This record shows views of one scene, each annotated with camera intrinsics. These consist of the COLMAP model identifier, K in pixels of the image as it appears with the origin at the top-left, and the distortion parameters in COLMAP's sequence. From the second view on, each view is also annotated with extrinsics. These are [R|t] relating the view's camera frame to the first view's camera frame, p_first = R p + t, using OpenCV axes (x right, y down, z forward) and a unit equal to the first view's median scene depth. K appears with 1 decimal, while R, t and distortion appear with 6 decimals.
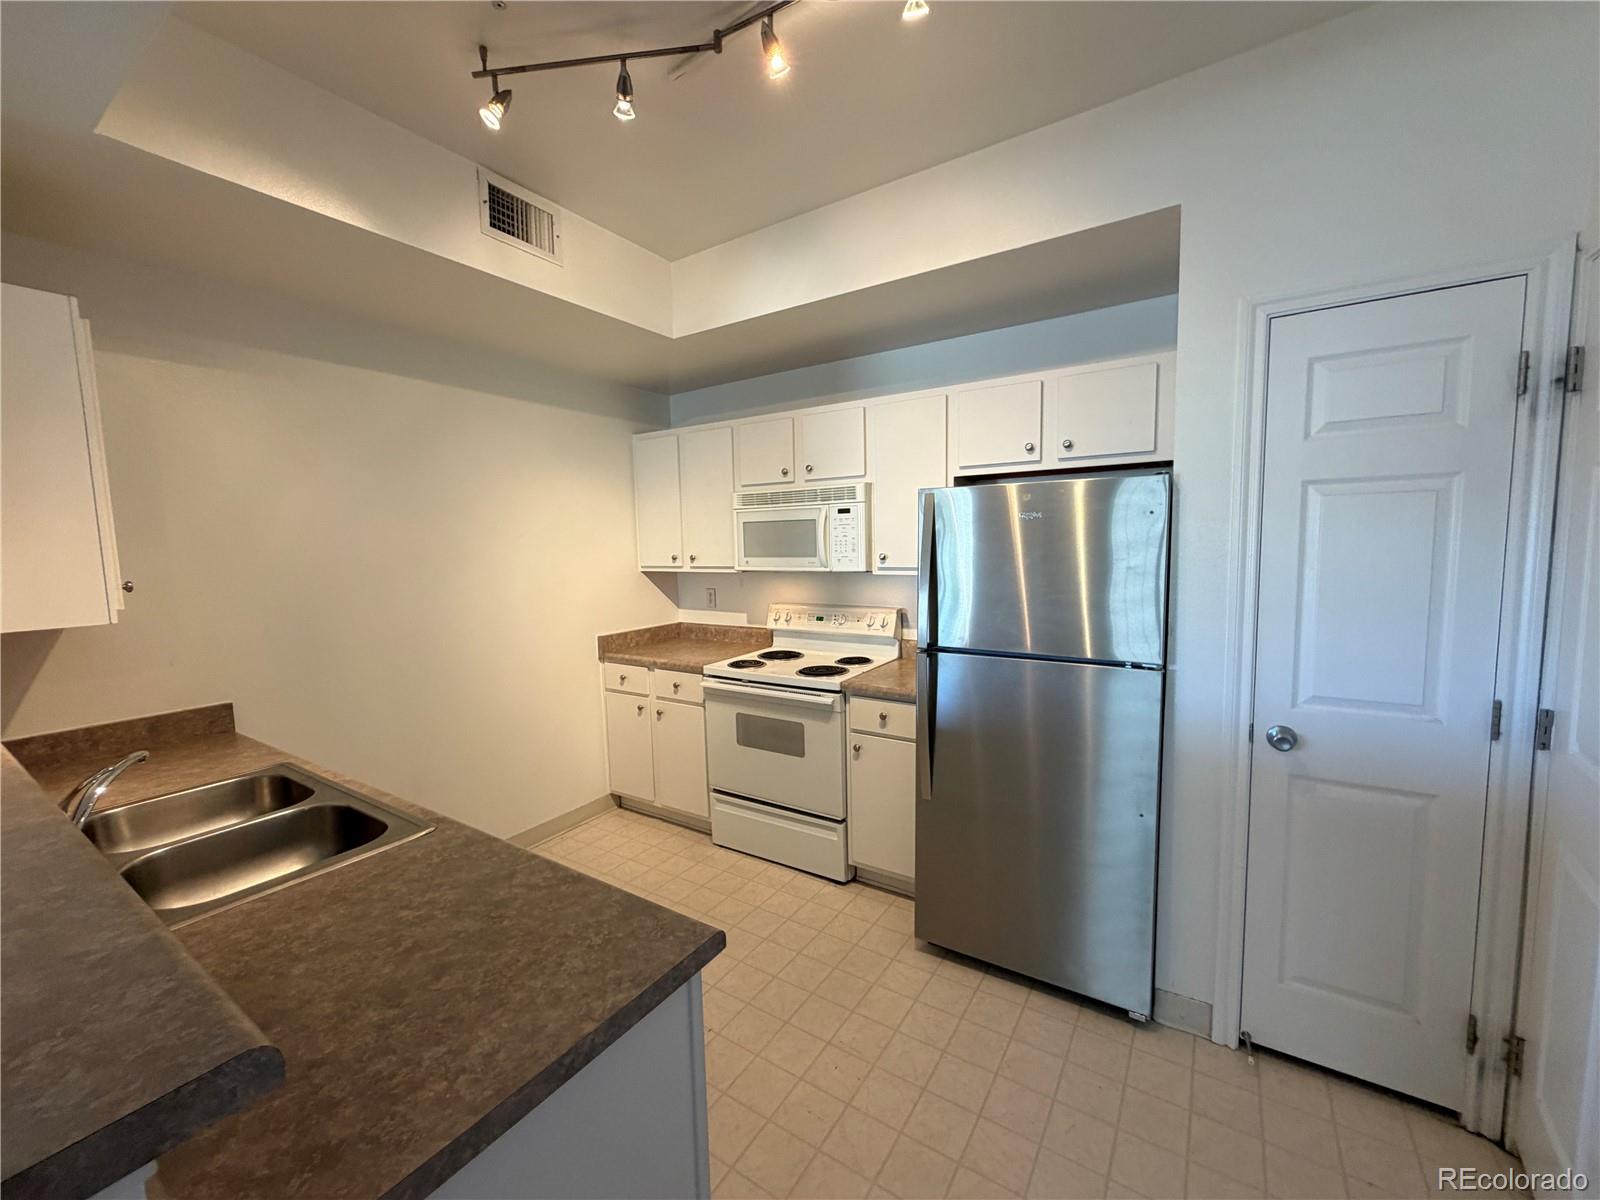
lens RADIAL K [[640.4, 0, 794.5], [0, 640.4, 599.5], [0, 0, 1]] dist [0.000925, -0.000208]
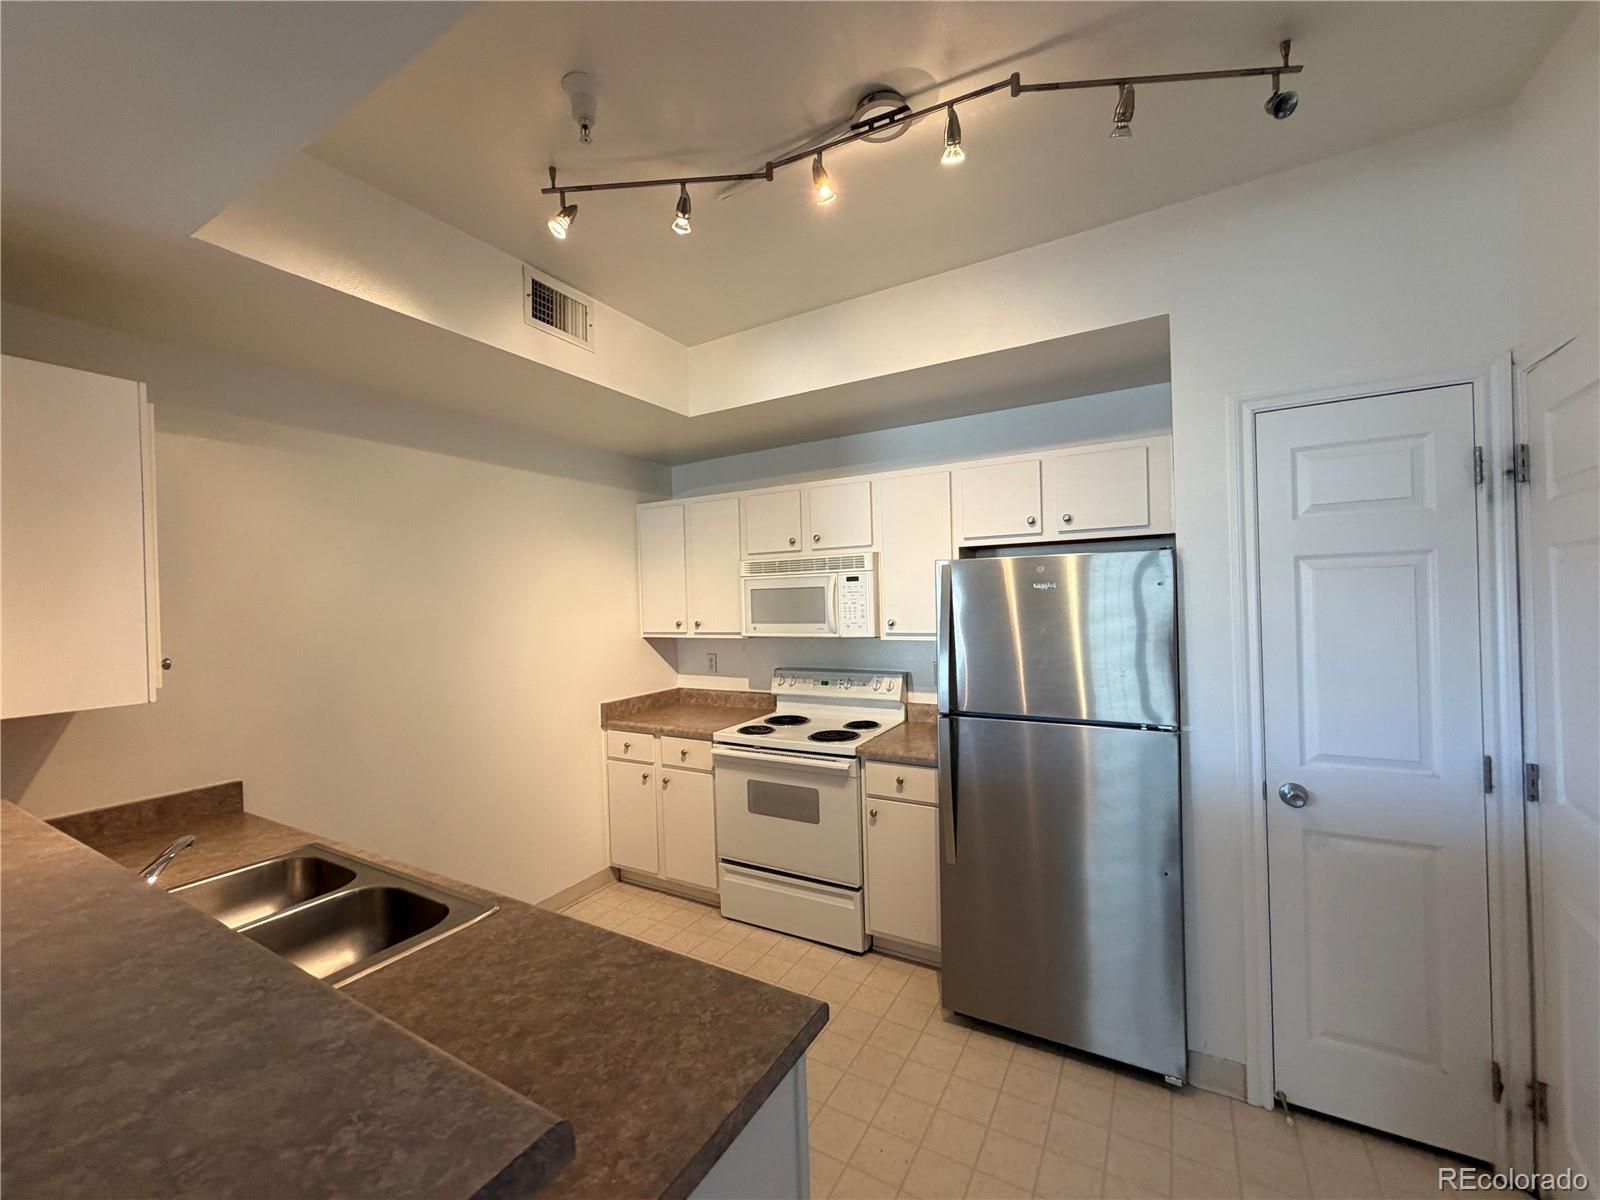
lens RADIAL K [[640.4, 0, 794.5], [0, 640.4, 599.5], [0, 0, 1]] dist [0.000925, -0.000208]
pose [[0.998459, -0.005408, 0.055237, -0.097392], [0.010496, 0.995681, -0.092240, -0.013662], [-0.054499, 0.092678, 0.994204, -0.033368]]
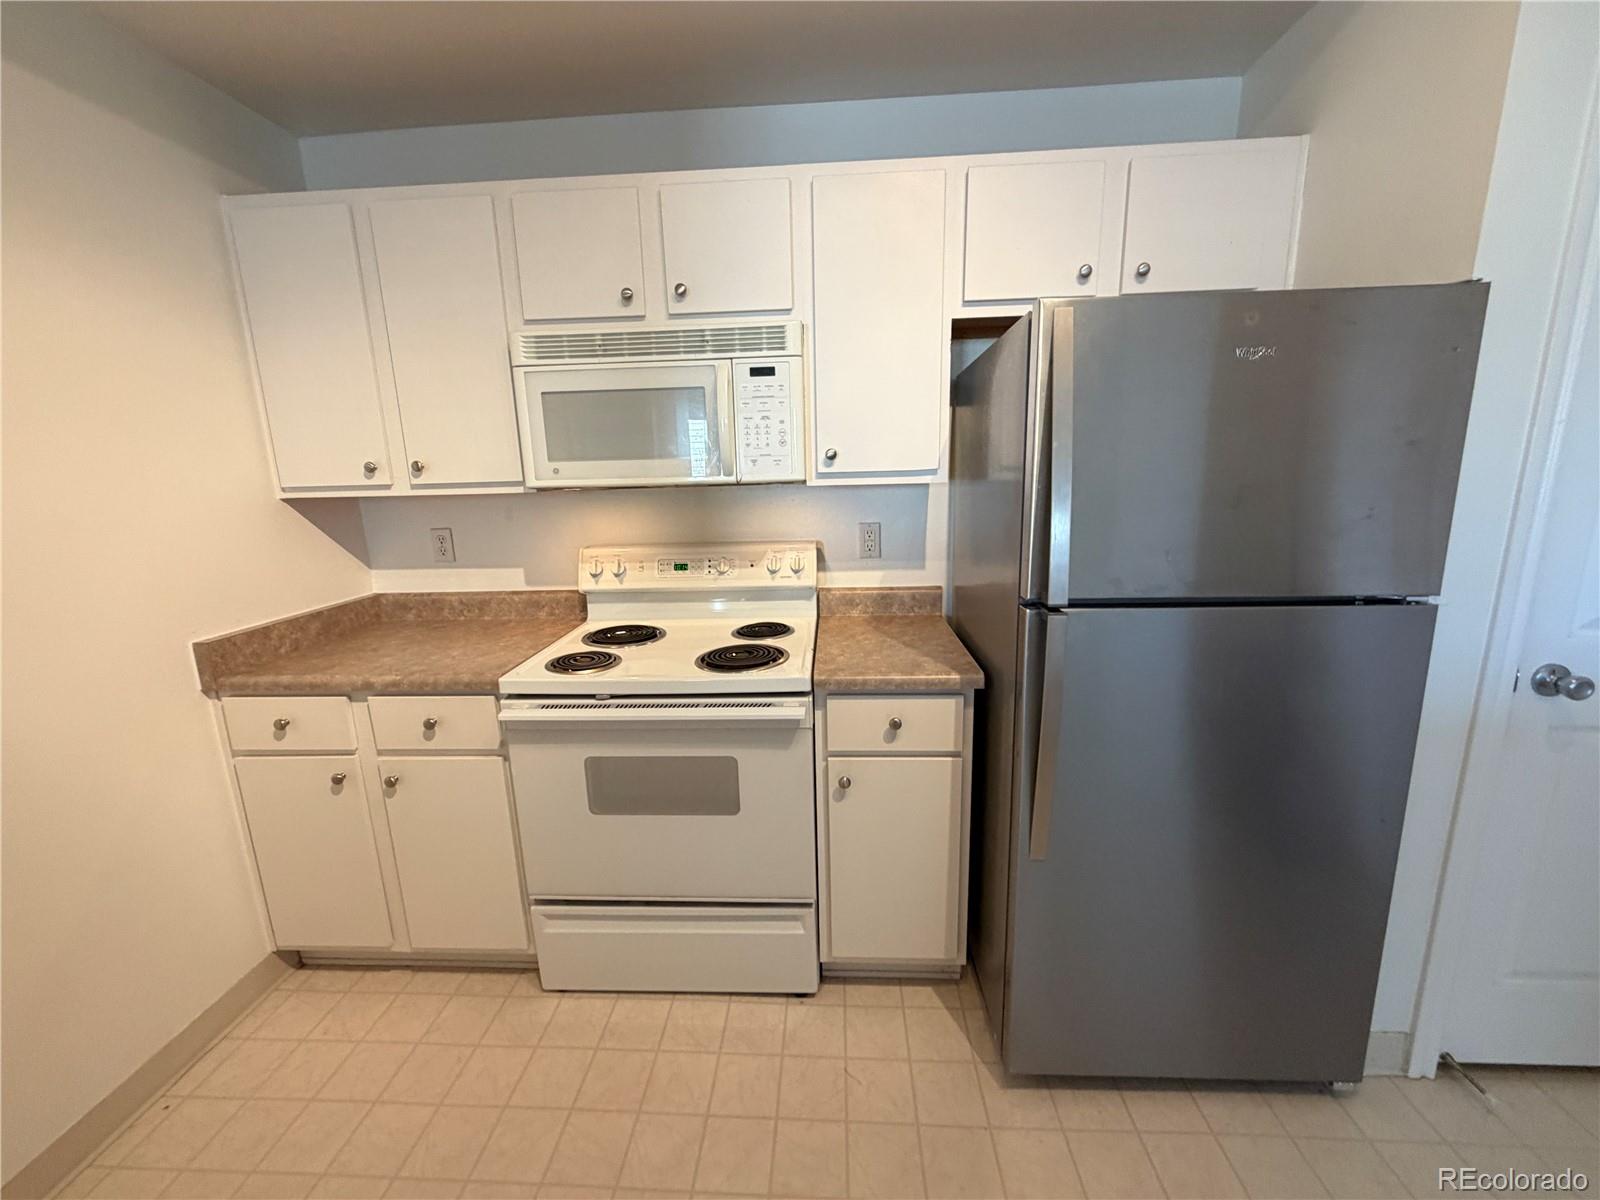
lens RADIAL K [[644.3, 0, 794.4], [0, 644.3, 601.8], [0, 0, 1]] dist [0.001194, 0.000029]
pose [[0.863703, -0.103674, 0.493223, -0.259269], [0.054387, 0.992072, 0.113290, -0.000819], [-0.501058, -0.071024, 0.862495, 0.635555]]
